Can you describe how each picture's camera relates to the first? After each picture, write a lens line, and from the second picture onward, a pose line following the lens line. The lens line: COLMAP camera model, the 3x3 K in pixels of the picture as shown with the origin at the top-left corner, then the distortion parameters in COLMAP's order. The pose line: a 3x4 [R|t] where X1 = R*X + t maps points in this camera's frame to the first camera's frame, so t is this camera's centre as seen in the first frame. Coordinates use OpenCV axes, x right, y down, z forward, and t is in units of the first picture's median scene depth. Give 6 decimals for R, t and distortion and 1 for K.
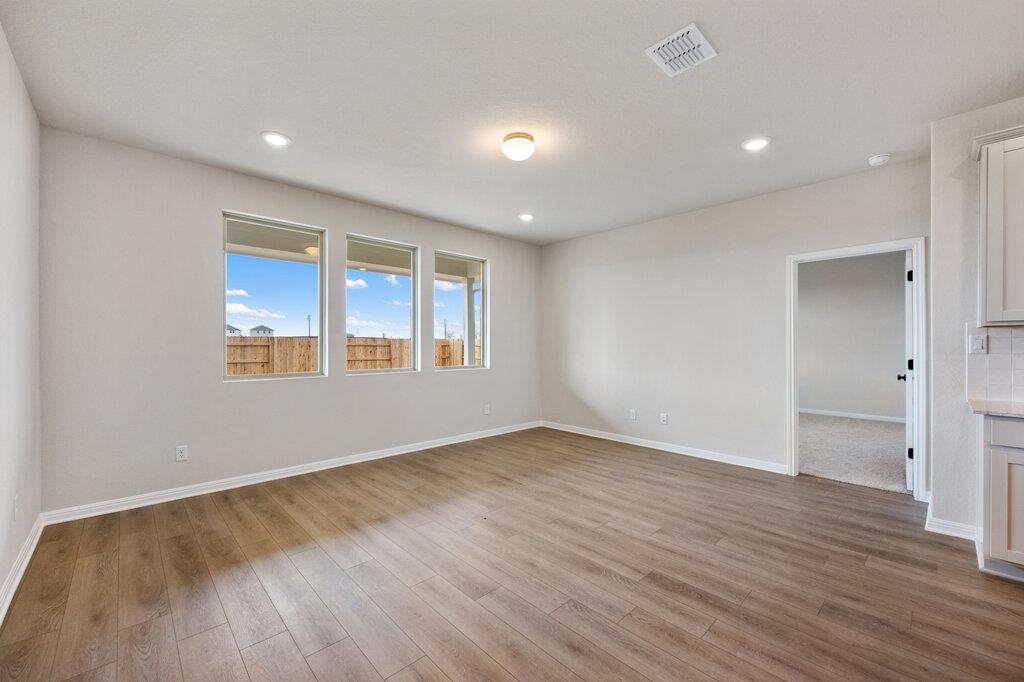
lens RADIAL K [[409.6, 0, 510.1], [0, 409.6, 346.4], [0, 0, 1]] dist [-0.000505, -0.000184]
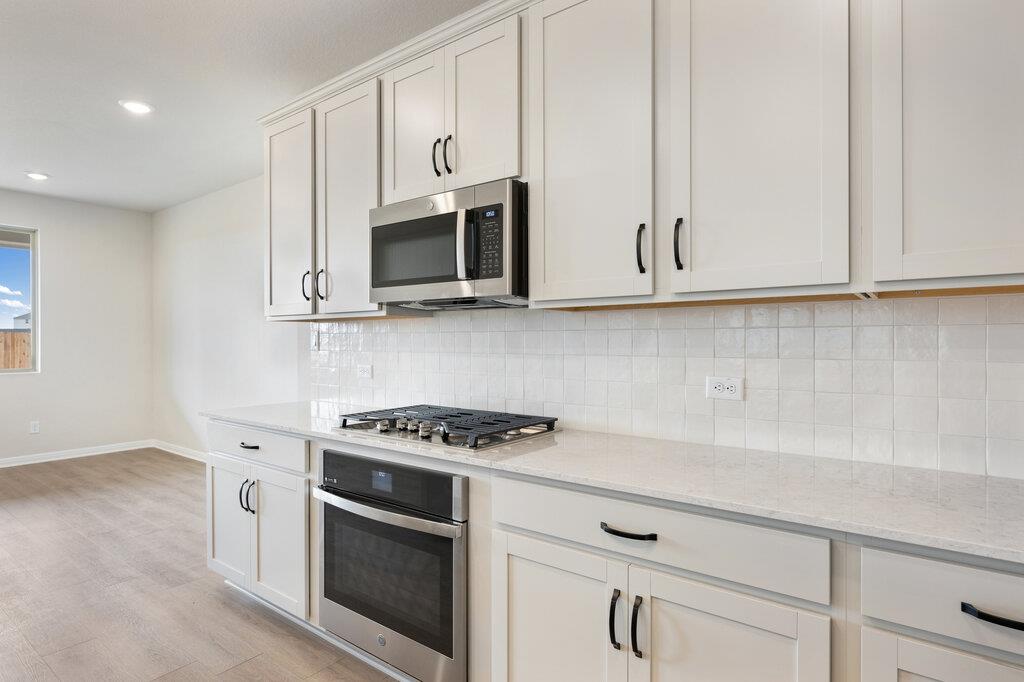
lens RADIAL K [[547.0, 0, 512.0], [0, 547.0, 341.0], [0, 0, 1]] dist [-0.001837, 0.000482]
pose [[0.987401, -0.004338, 0.158179, 1.070052], [0.004454, 0.999990, -0.000375, -0.000986], [-0.158175, 0.001075, 0.987410, -0.222159]]
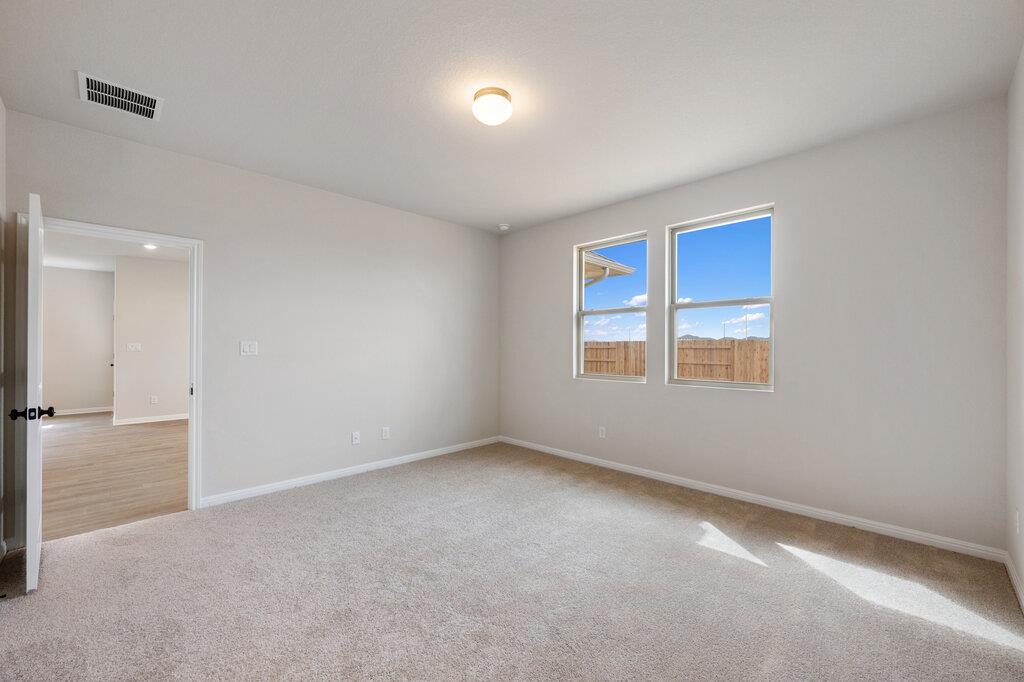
lens RADIAL K [[409.6, 0, 510.1], [0, 409.6, 346.4], [0, 0, 1]] dist [-0.000505, -0.000184]
pose [[0.019129, -0.003150, -0.999812, 1.737825], [-0.004486, 0.999985, -0.003236, -0.008350], [0.999807, 0.004547, 0.019115, 1.844670]]
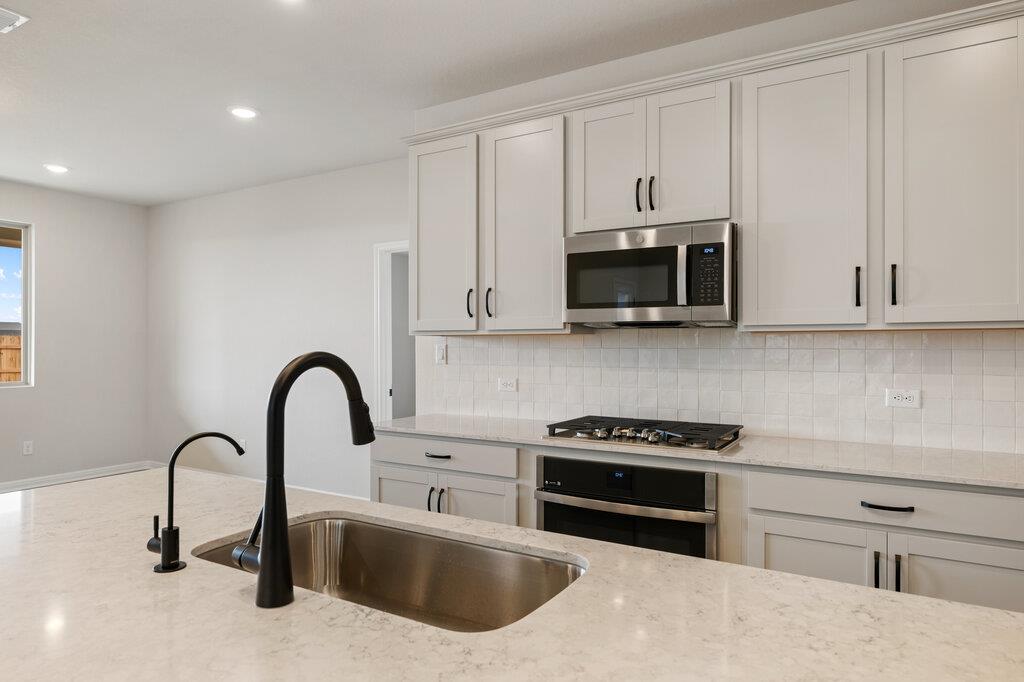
lens RADIAL K [[628.9, 0, 514.8], [0, 628.9, 344.4], [0, 0, 1]] dist [-0.002286, -0.001497]
pose [[0.963426, 0.000598, 0.267975, 0.710224], [0.000705, 0.999988, -0.004764, -0.015576], [-0.267974, 0.004779, 0.963414, -0.328740]]
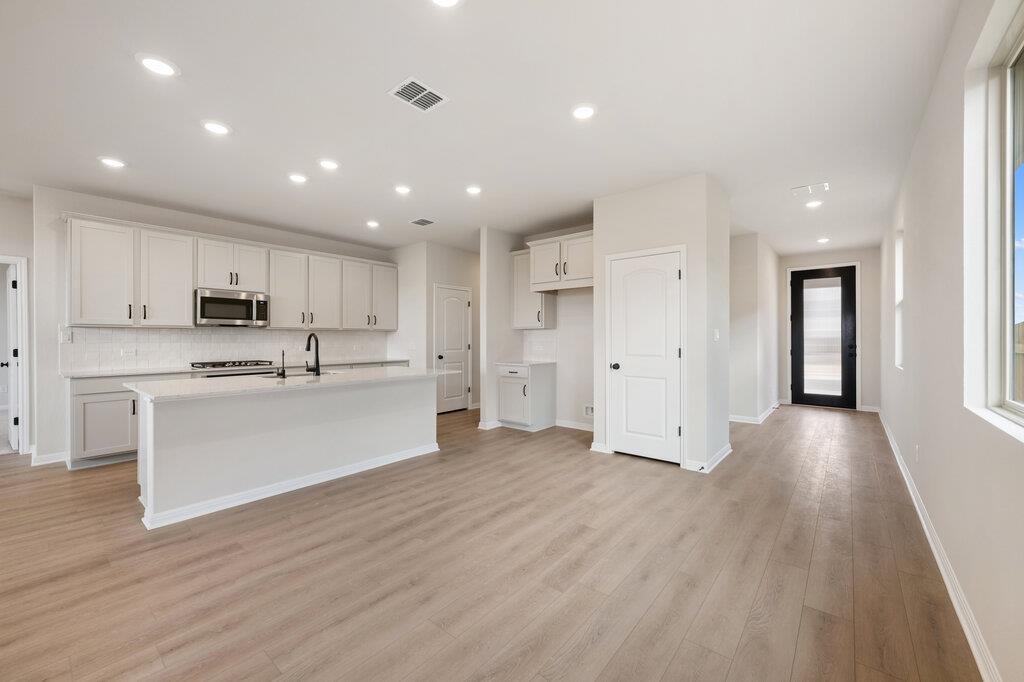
lens RADIAL K [[405.1, 0, 510.3], [0, 405.1, 340.2], [0, 0, 1]] dist [0.000184, -0.000147]
pose [[-0.113653, -0.004555, 0.993510, -0.471776], [0.002794, 0.999984, 0.004904, 0.002328], [-0.993517, 0.003333, -0.113639, -0.409091]]
